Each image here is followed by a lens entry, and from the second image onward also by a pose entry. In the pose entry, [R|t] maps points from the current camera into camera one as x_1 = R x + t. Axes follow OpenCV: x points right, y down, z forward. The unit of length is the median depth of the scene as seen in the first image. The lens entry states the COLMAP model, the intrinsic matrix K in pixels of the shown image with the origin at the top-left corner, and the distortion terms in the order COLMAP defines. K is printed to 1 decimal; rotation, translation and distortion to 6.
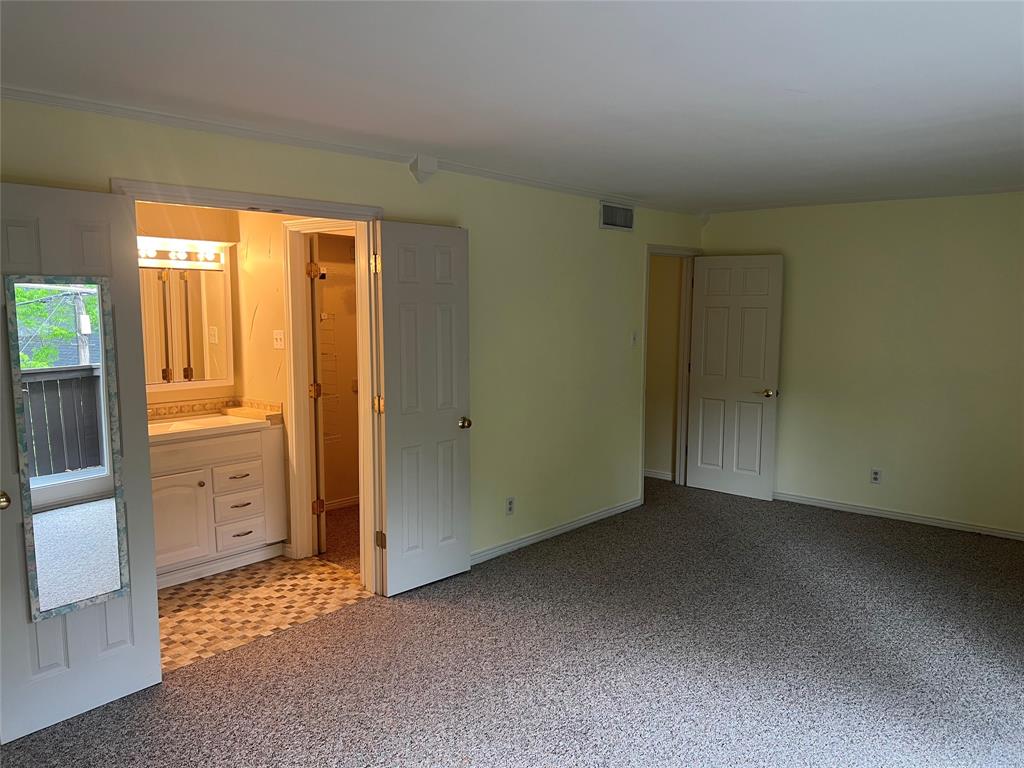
lens RADIAL K [[765.8, 0, 517.3], [0, 765.8, 388.1], [0, 0, 1]] dist [0.059836, -0.076903]
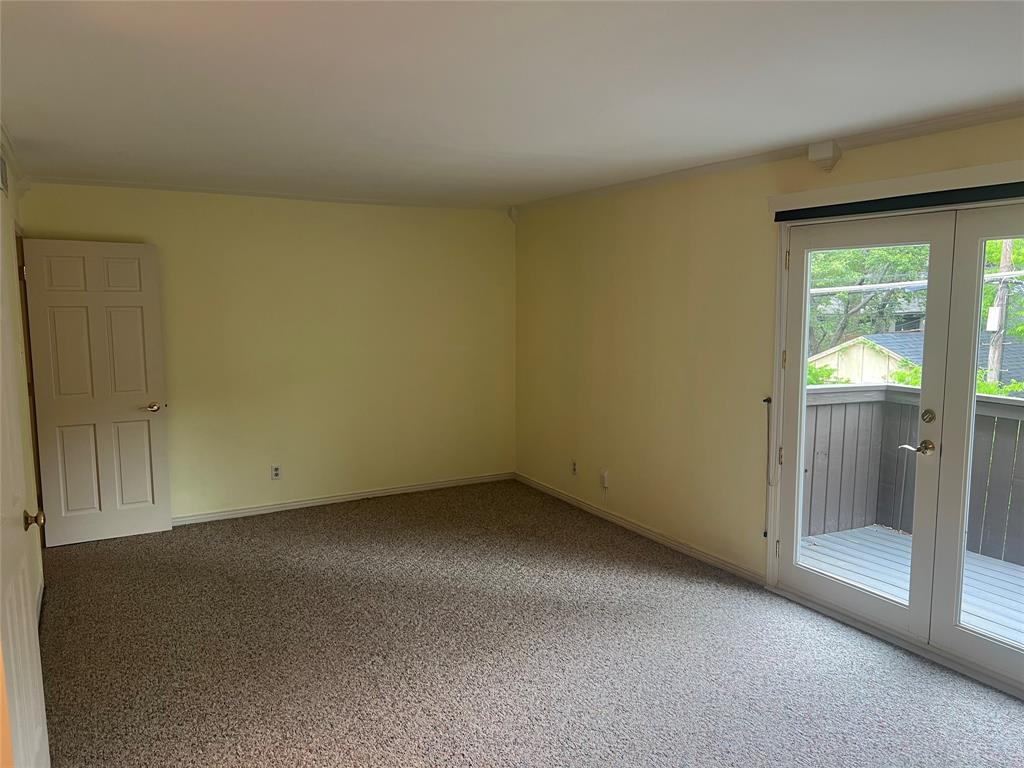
lens RADIAL K [[765.8, 0, 512.9], [0, 765.8, 382.4], [0, 0, 1]] dist [0.059836, -0.076903]
pose [[0.343163, -0.107677, 0.933084, -0.489853], [0.110540, 0.991134, 0.073723, -0.057573], [-0.932749, 0.077844, 0.352023, 0.484860]]
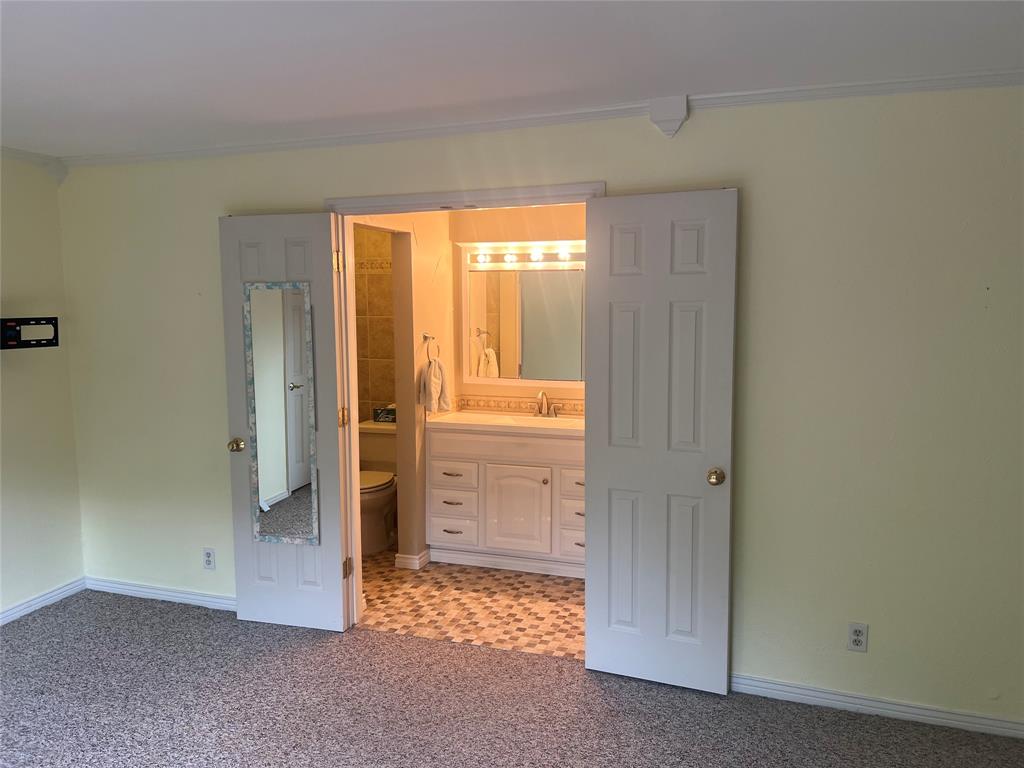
lens RADIAL K [[765.8, 0, 516.4], [0, 765.8, 377.5], [0, 0, 1]] dist [0.059836, -0.076903]
pose [[0.398642, 0.095591, -0.912111, 0.503845], [-0.107530, 0.992565, 0.057026, -0.068218], [0.910781, 0.075347, 0.405957, 0.575990]]
